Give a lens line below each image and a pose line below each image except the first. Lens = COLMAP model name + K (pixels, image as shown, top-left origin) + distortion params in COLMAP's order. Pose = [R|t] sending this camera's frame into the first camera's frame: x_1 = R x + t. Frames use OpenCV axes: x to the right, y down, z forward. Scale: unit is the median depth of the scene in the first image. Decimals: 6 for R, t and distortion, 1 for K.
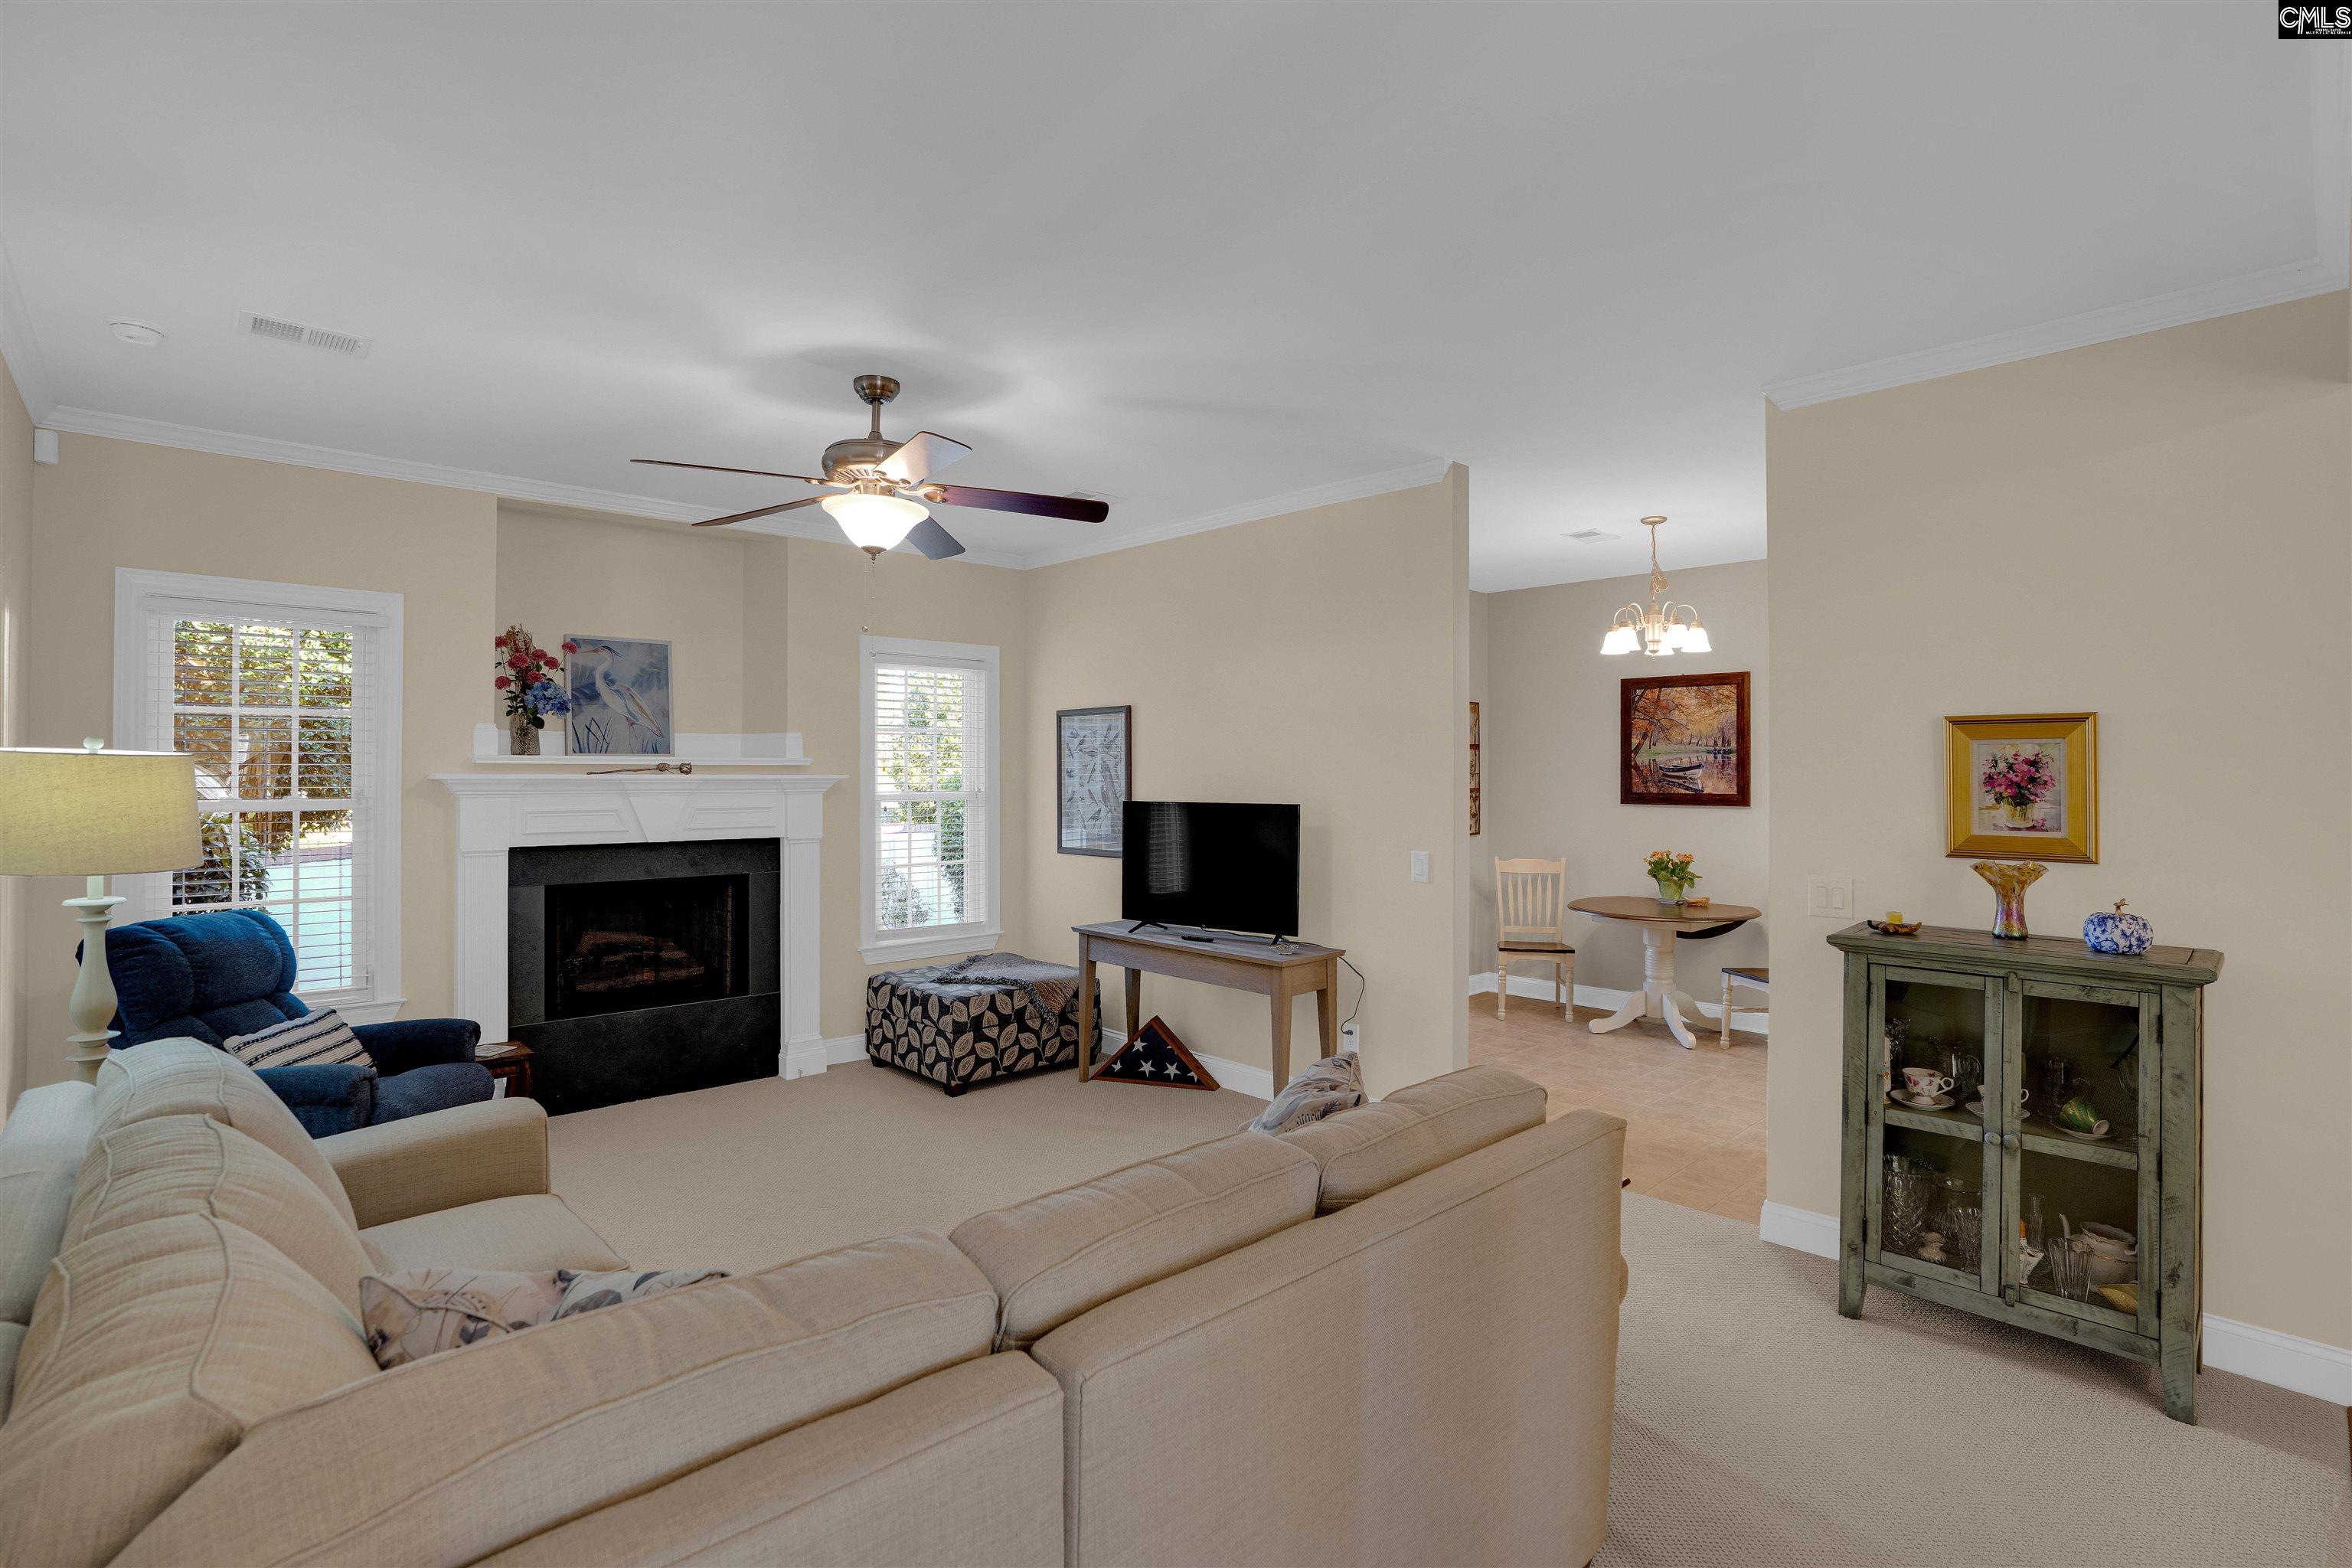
lens RADIAL K [[1131.4, 0, 1172.9], [0, 1131.4, 791.3], [0, 0, 1]] dist [0.000156, 0.000567]
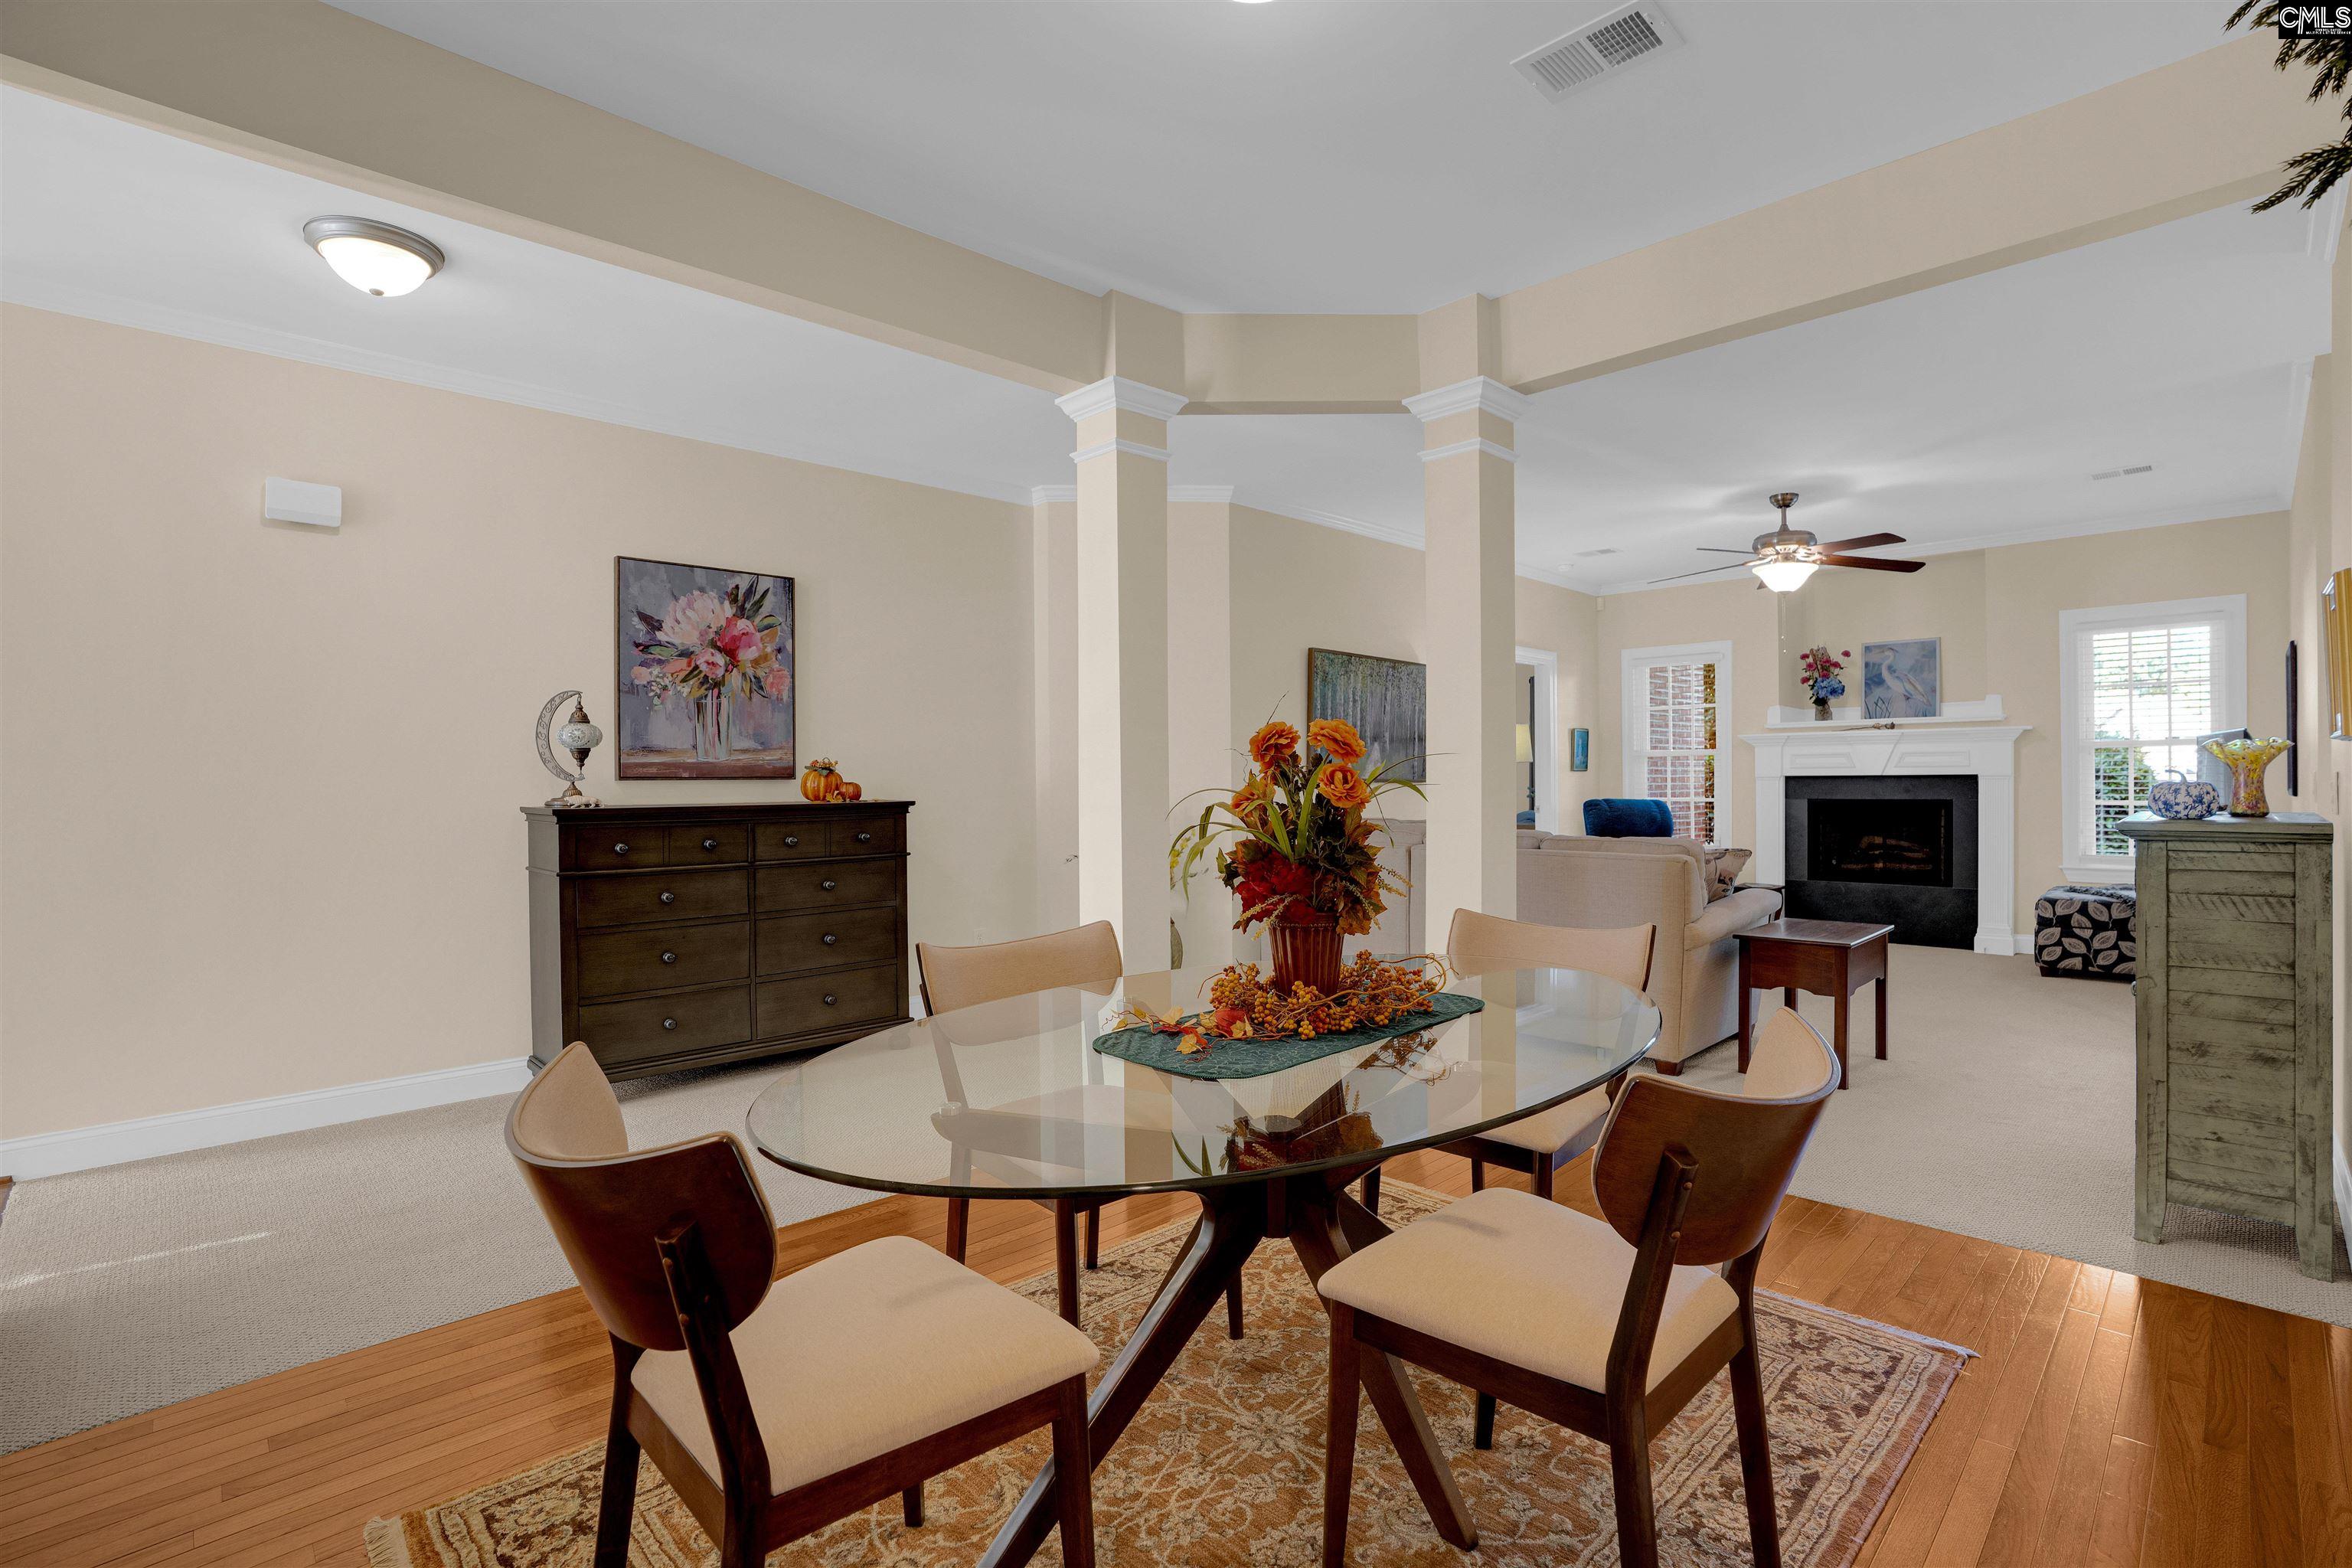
lens RADIAL K [[1131.4, 0, 1172.0], [0, 1131.4, 785.6], [0, 0, 1]] dist [0.000156, 0.000567]
pose [[0.059916, 0.001486, -0.998202, 0.978172], [-0.006408, 0.999979, 0.001104, 0.061529], [0.998183, 0.006331, 0.059925, -0.038162]]
